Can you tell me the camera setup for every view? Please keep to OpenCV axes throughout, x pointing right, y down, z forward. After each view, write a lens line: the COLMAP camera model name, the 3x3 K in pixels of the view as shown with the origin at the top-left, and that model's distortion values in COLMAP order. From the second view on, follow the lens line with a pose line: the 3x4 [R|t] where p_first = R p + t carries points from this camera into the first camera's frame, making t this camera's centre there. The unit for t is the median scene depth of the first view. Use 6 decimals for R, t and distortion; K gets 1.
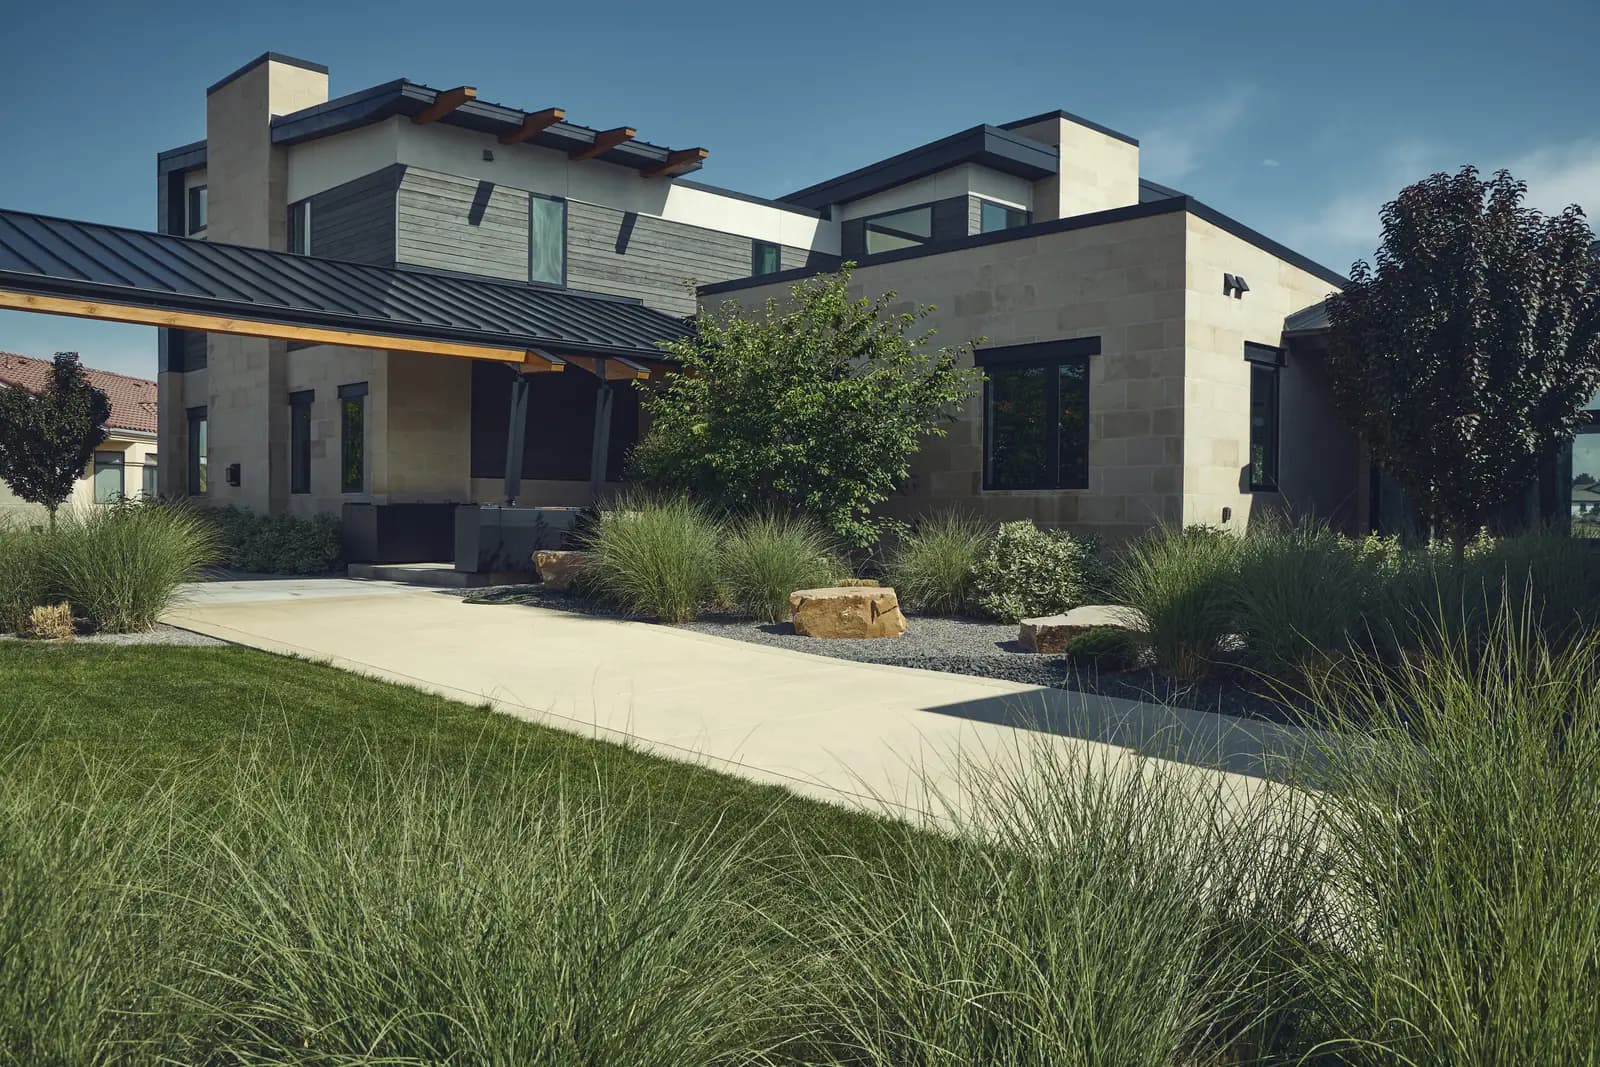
lens RADIAL K [[1299.9, 0, 800.0], [0, 1299.9, 533.5], [0, 0, 1]] dist [-0.002612, -0.001398]
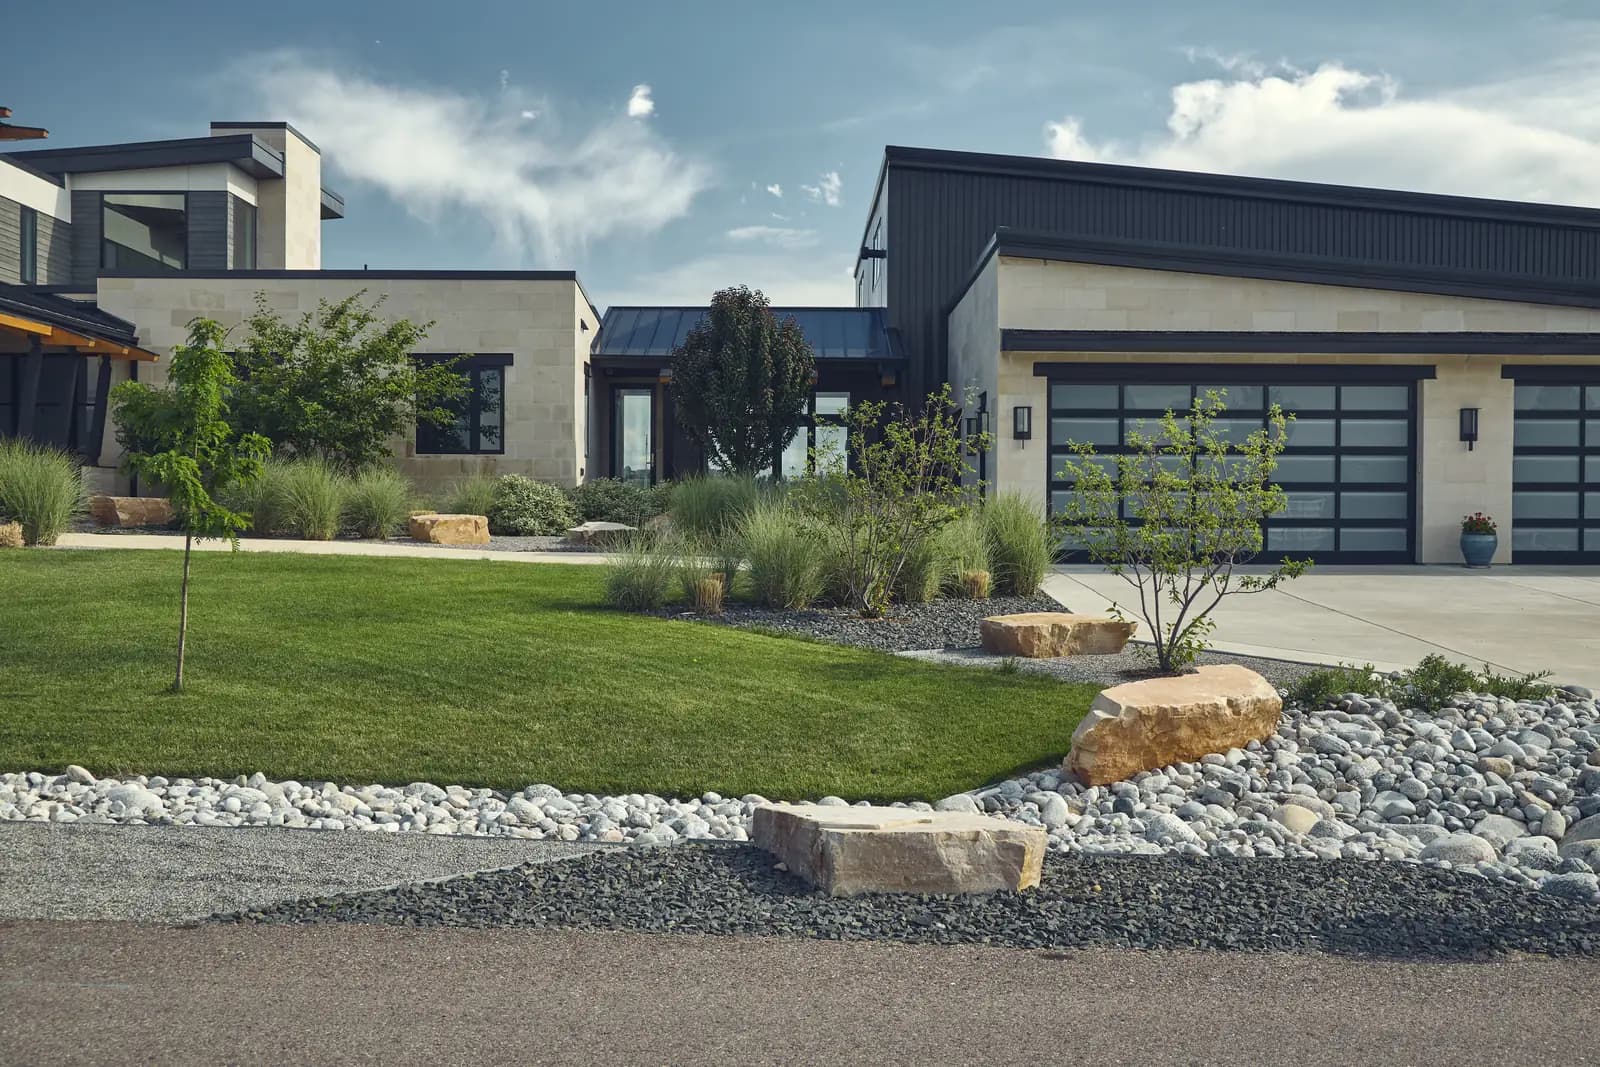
lens RADIAL K [[1790.1, 0, 800.0], [0, 1790.1, 533.5], [0, 0, 1]] dist [-0.010110, 0.001724]
pose [[0.689607, -0.009977, 0.724115, -1.020453], [0.007641, 0.999950, 0.006500, 0.045181], [-0.724144, 0.001050, 0.689648, -0.660812]]
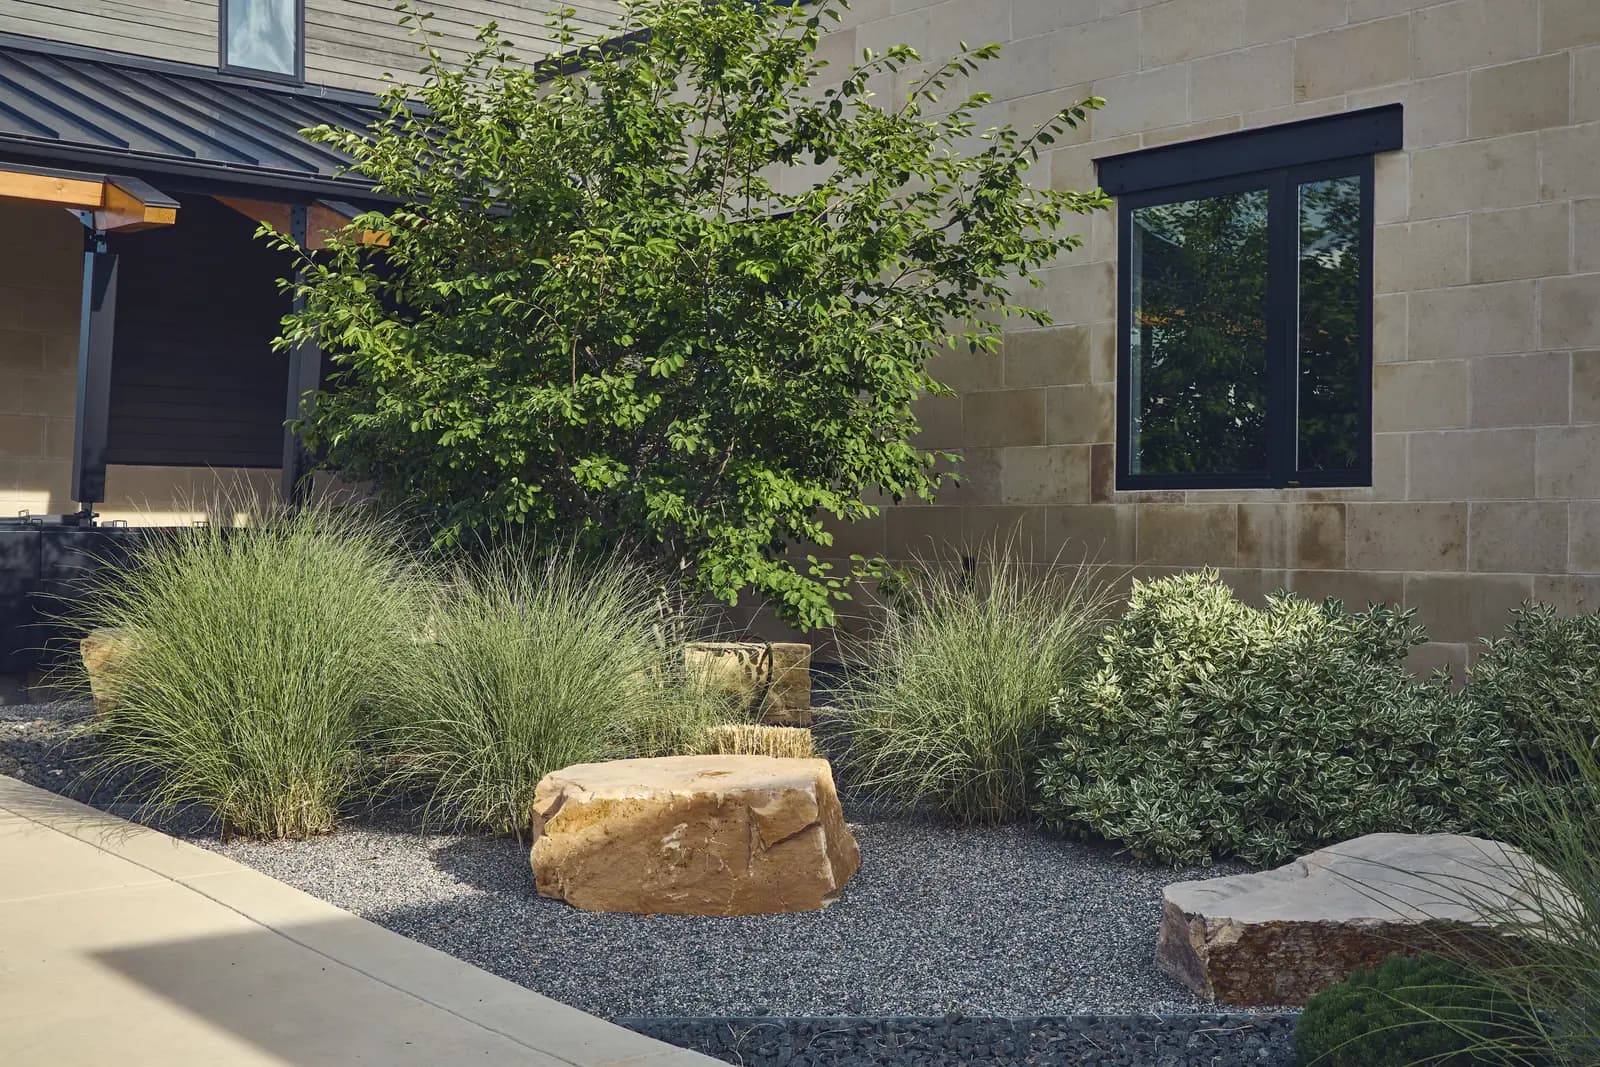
lens RADIAL K [[1966.1, 0, 800.0], [0, 1966.1, 533.5], [0, 0, 1]] dist [0.007099, -0.001869]
pose [[0.997962, 0.000837, -0.063812, 0.083259], [-0.001390, 0.999962, -0.008622, -0.014280], [0.063802, 0.008693, 0.997925, 0.376095]]
